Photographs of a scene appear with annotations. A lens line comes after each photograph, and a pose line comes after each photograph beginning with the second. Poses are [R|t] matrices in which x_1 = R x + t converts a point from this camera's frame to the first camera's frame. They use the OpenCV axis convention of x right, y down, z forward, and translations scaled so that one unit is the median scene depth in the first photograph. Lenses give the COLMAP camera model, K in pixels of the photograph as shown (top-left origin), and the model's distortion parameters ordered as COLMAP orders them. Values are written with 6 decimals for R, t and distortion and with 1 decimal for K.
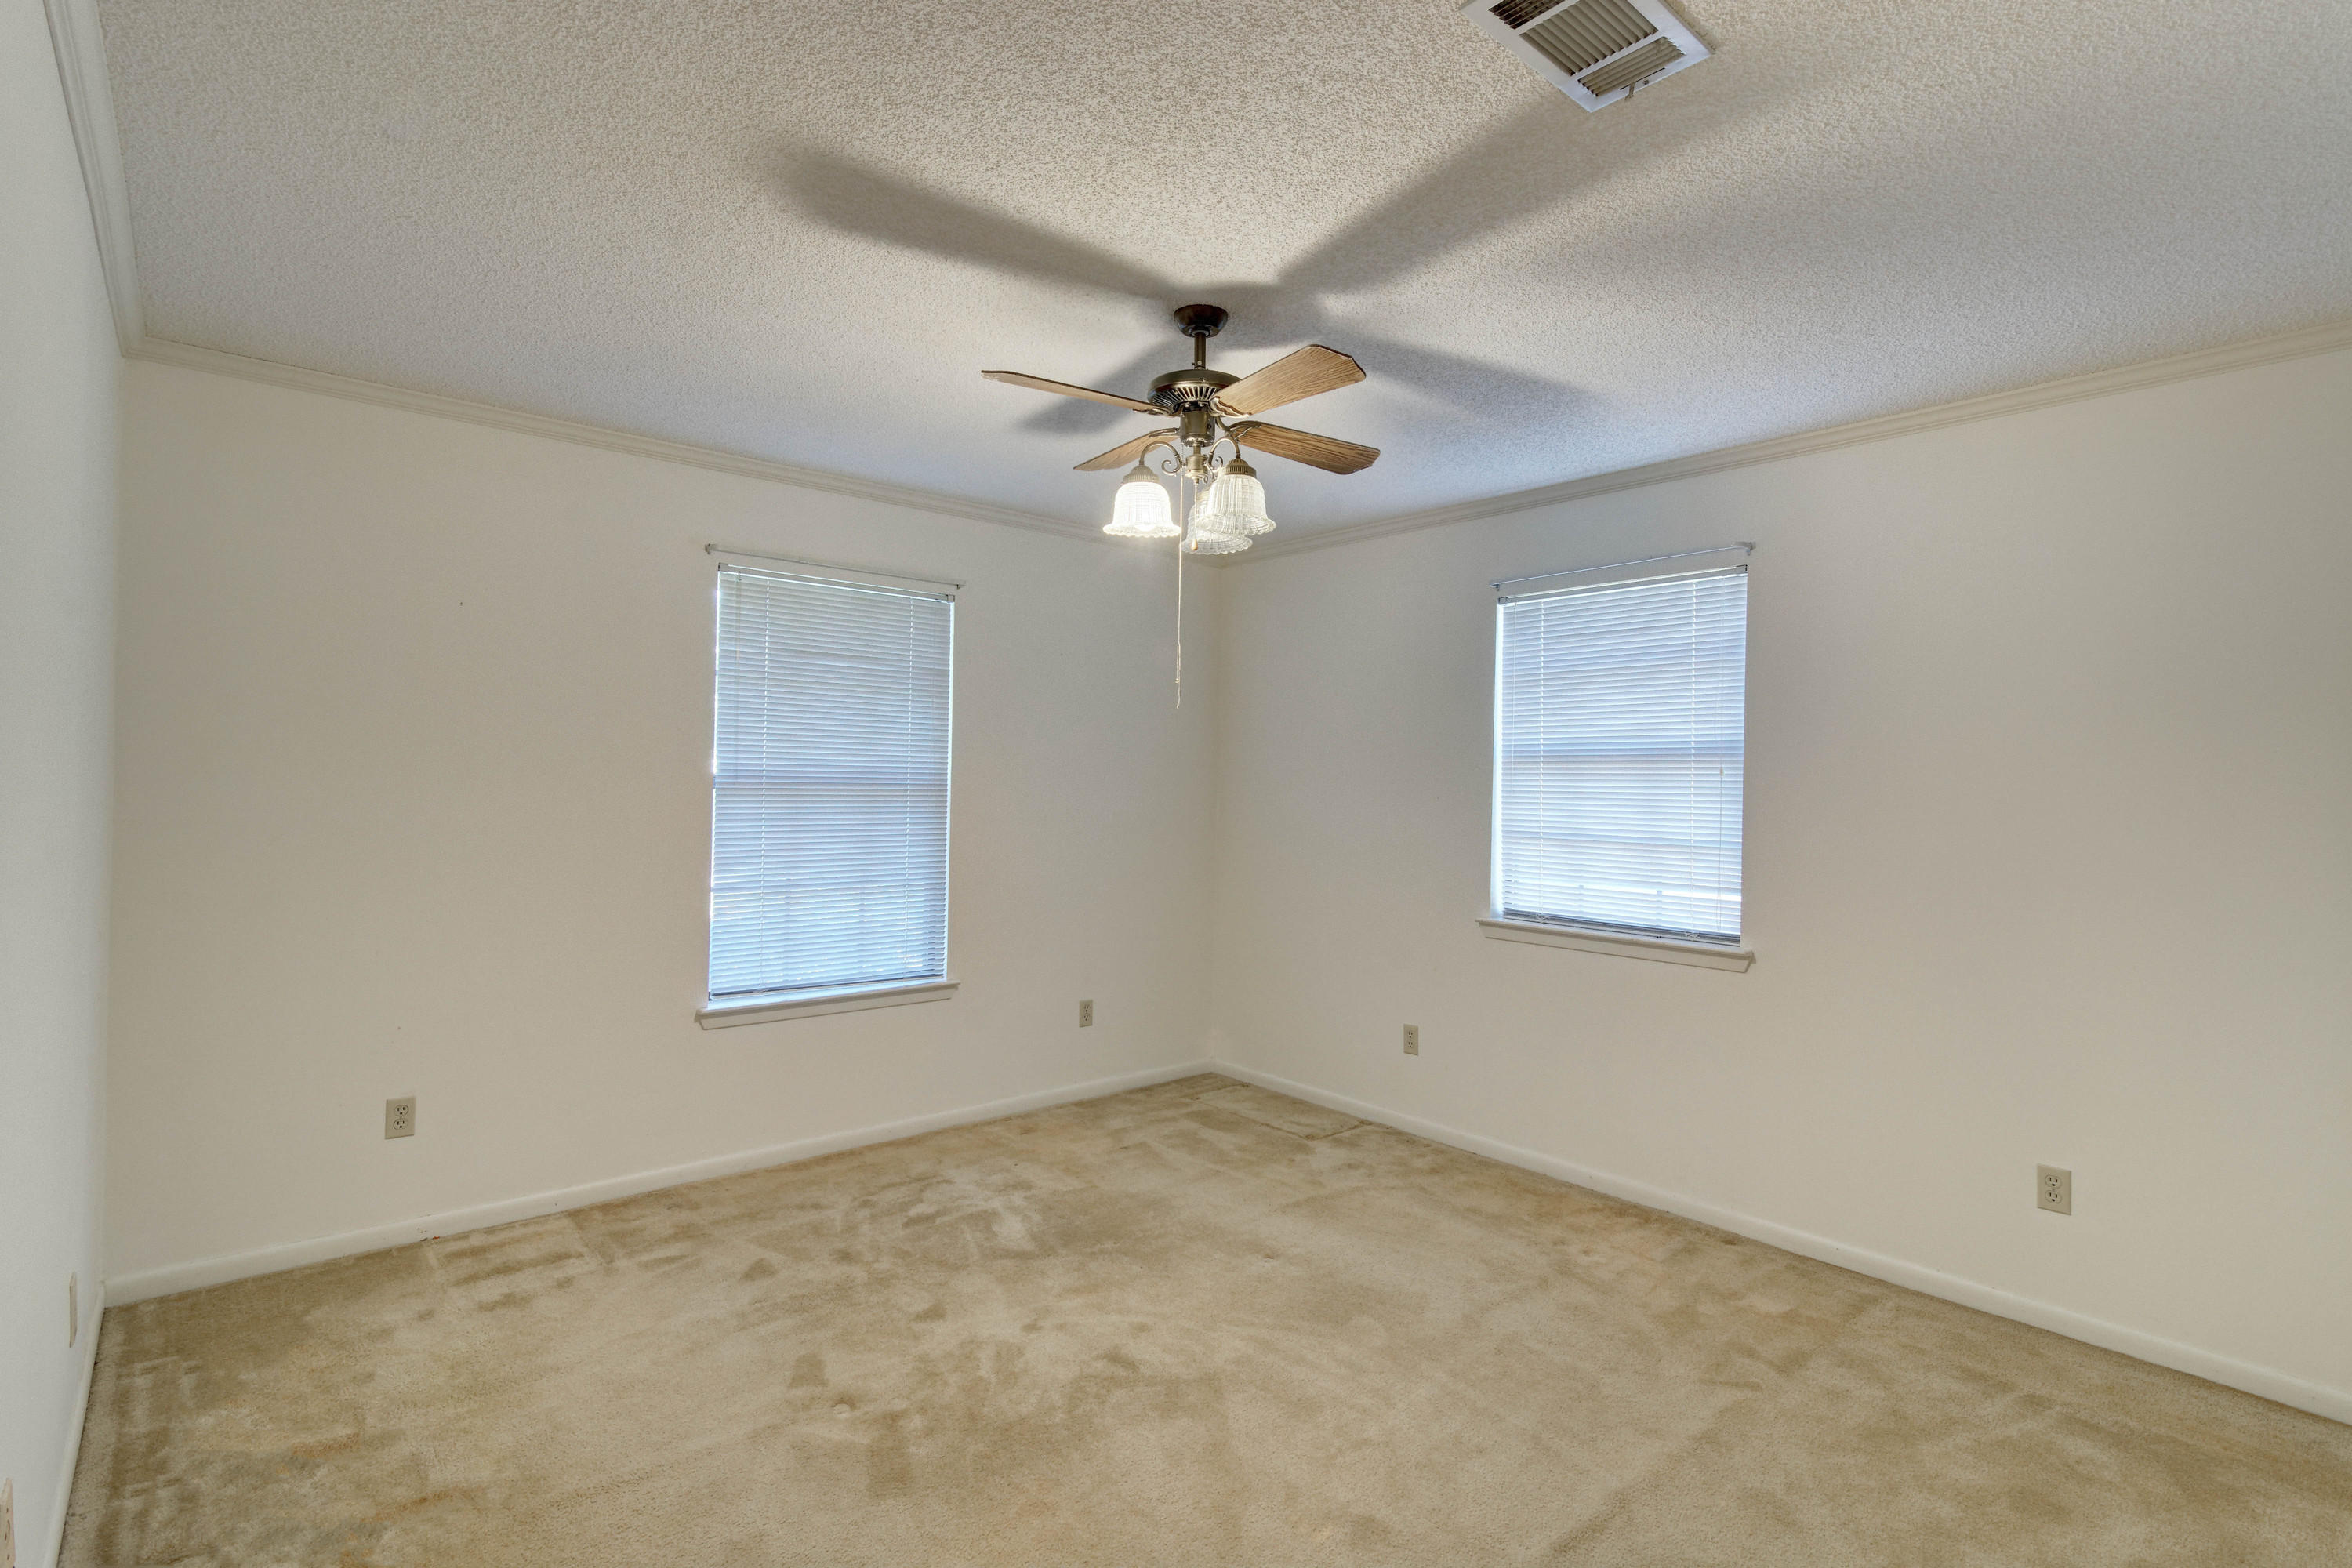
lens RADIAL K [[1162.4, 0, 1178.7], [0, 1162.4, 794.7], [0, 0, 1]] dist [0.001901, -0.000134]
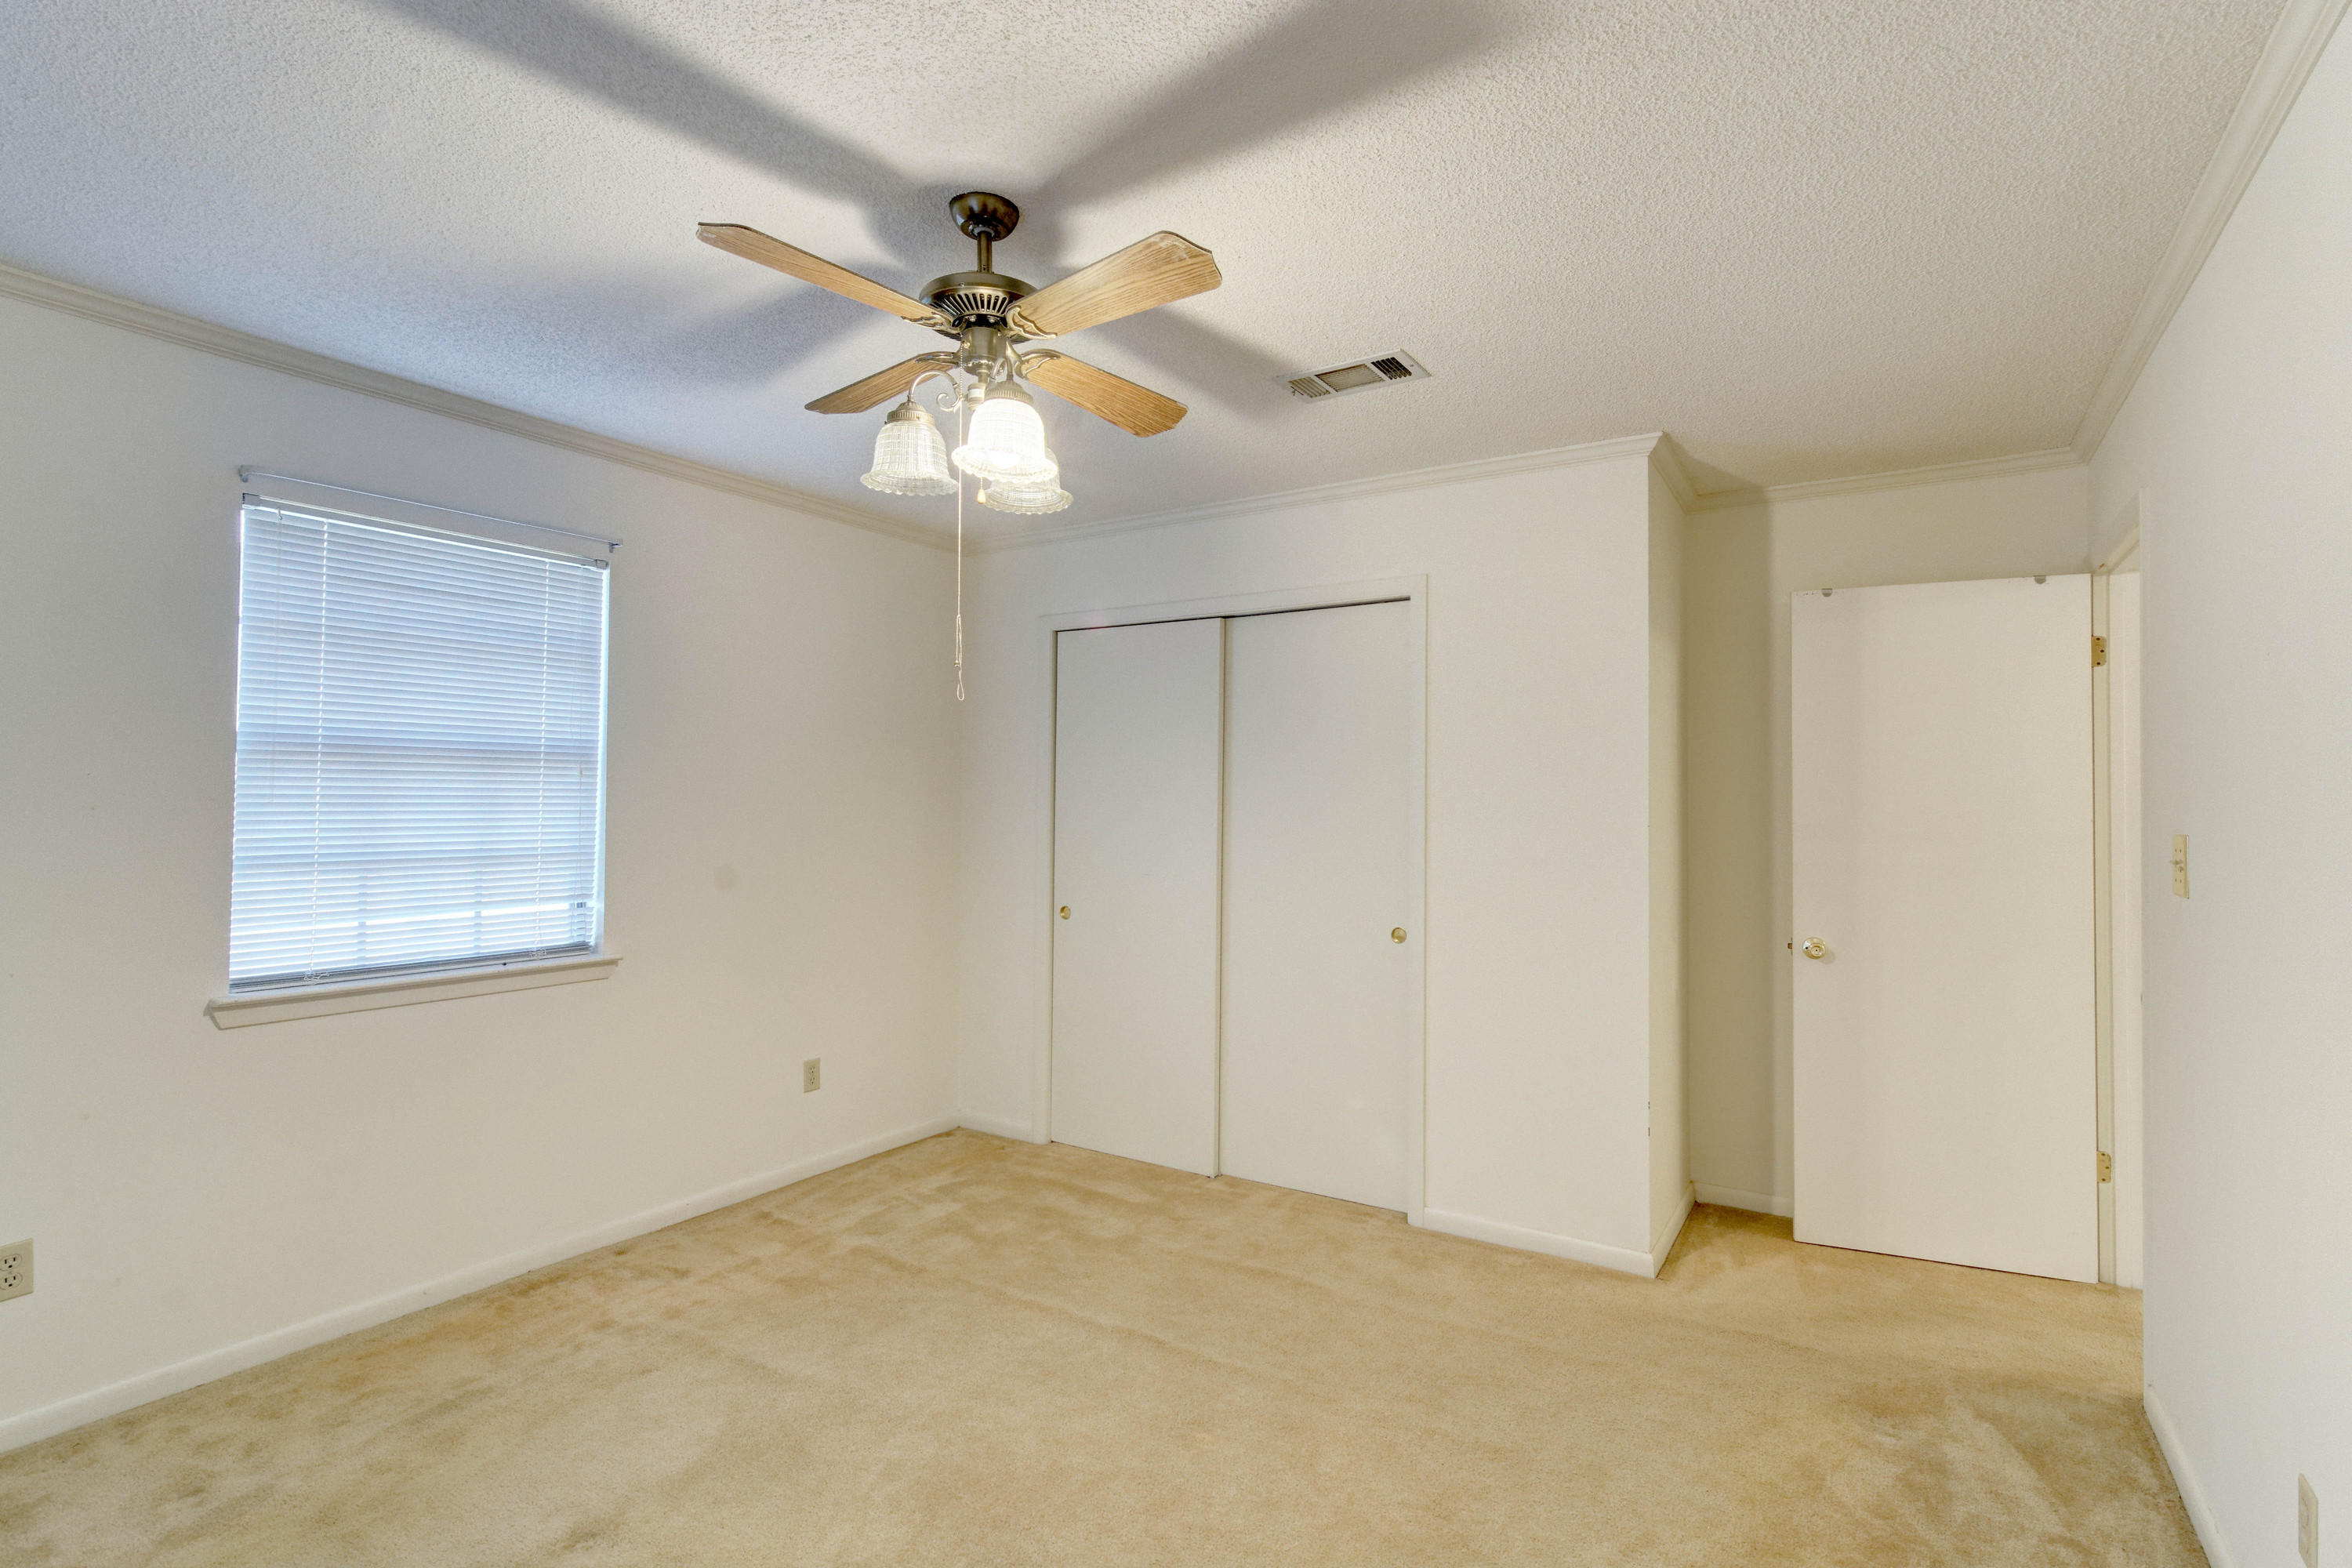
lens RADIAL K [[1162.4, 0, 1178.7], [0, 1162.4, 794.7], [0, 0, 1]] dist [0.001901, -0.000134]
pose [[-0.325139, -0.014064, 0.945561, -0.570241], [-0.003902, 0.999901, 0.013531, -0.016321], [-0.945658, 0.000710, -0.325162, 0.826885]]
